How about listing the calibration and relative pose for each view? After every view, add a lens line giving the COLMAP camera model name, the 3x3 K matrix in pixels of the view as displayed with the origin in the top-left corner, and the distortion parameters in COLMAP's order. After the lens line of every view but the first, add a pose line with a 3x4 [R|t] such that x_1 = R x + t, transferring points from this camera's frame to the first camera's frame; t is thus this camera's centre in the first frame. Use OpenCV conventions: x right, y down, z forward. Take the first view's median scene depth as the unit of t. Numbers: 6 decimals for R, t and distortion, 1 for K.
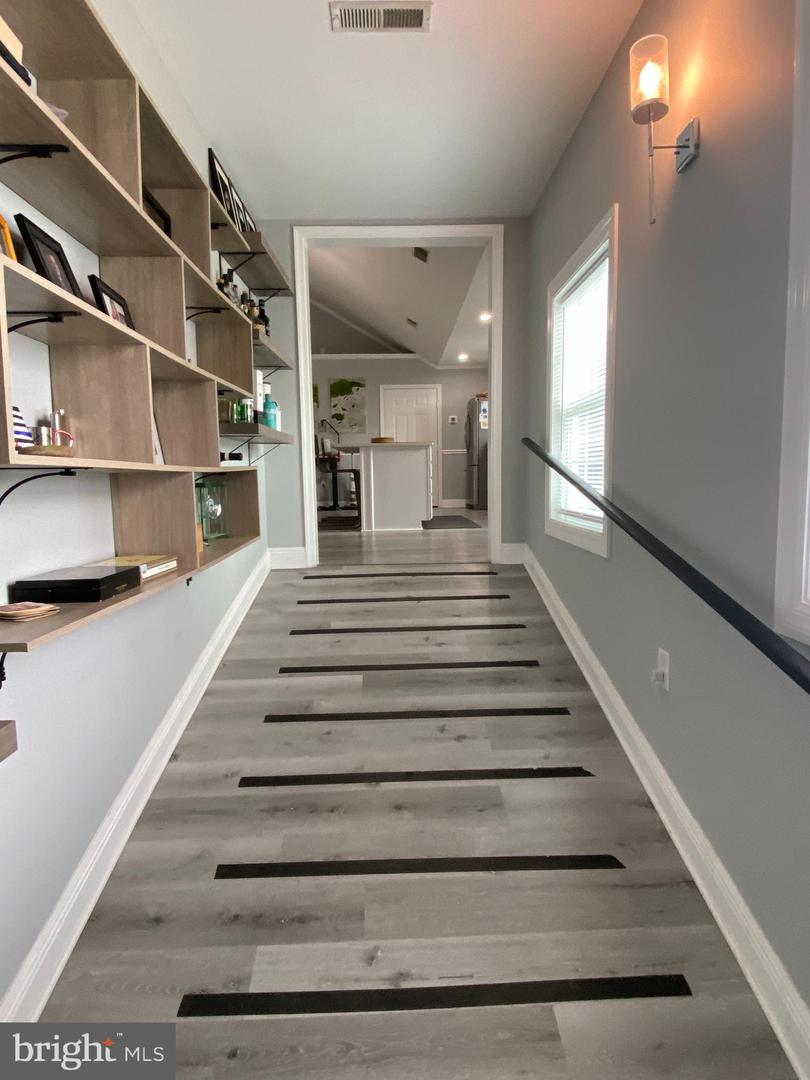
lens RADIAL K [[606.3, 0, 401.4], [0, 606.3, 536.3], [0, 0, 1]] dist [0.002730, 0.000018]
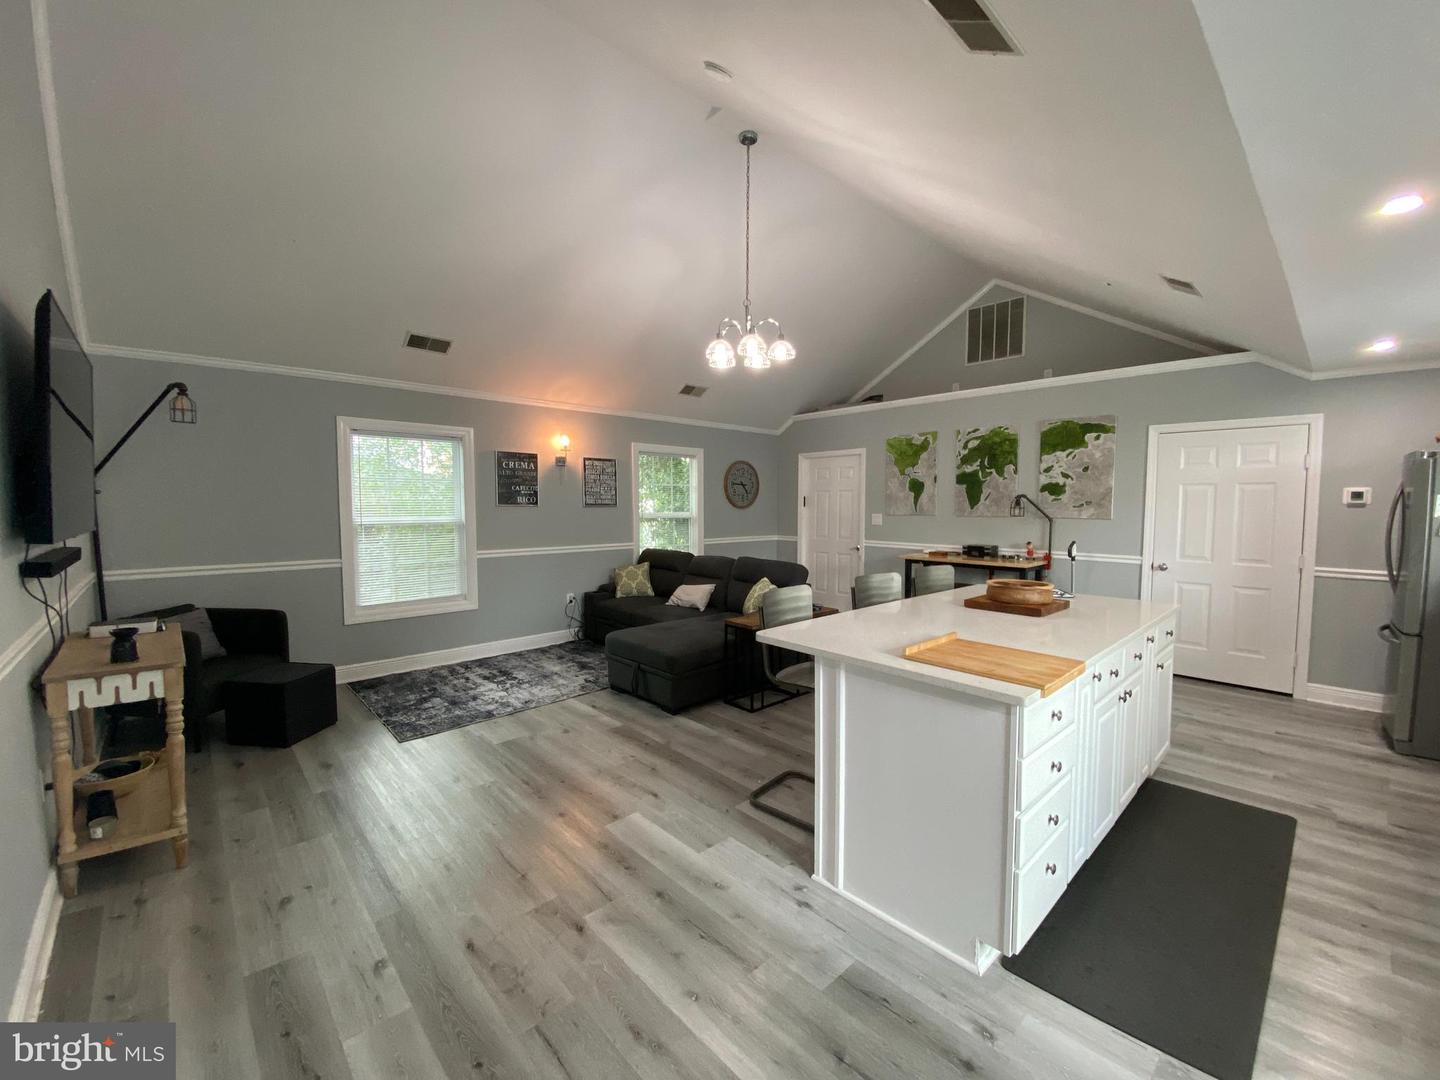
lens RADIAL K [[594.7, 0, 719.2], [0, 594.7, 537.5], [0, 0, 1]] dist [-0.004280, -0.000497]
pose [[0.676868, 0.062107, -0.733480, 0.138275], [-0.091276, 0.995826, 0.000090, -0.196299], [0.730424, 0.066888, 0.679711, 0.649041]]
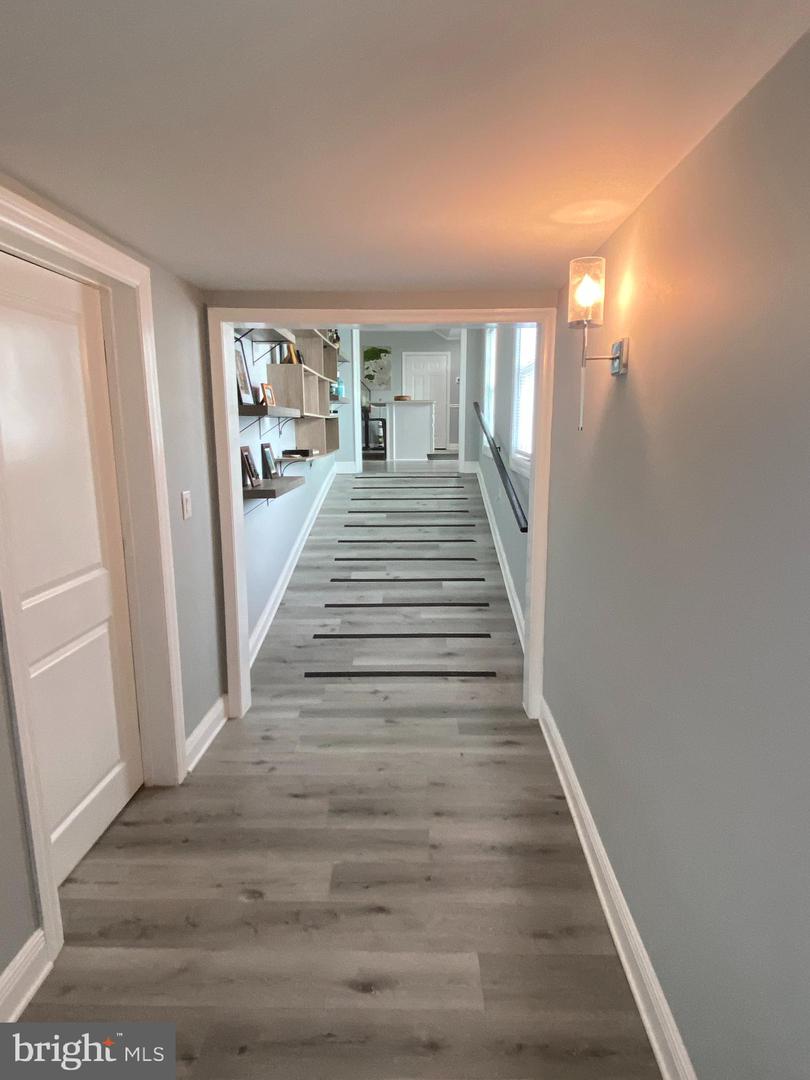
lens RADIAL K [[606.3, 0, 409.1], [0, 606.3, 543.1], [0, 0, 1]] dist [0.002730, 0.000018]
pose [[0.999472, 0.015472, -0.028565, 0.033121], [-0.012830, 0.995817, 0.090463, 0.055218], [0.029845, -0.090048, 0.995490, -0.476559]]
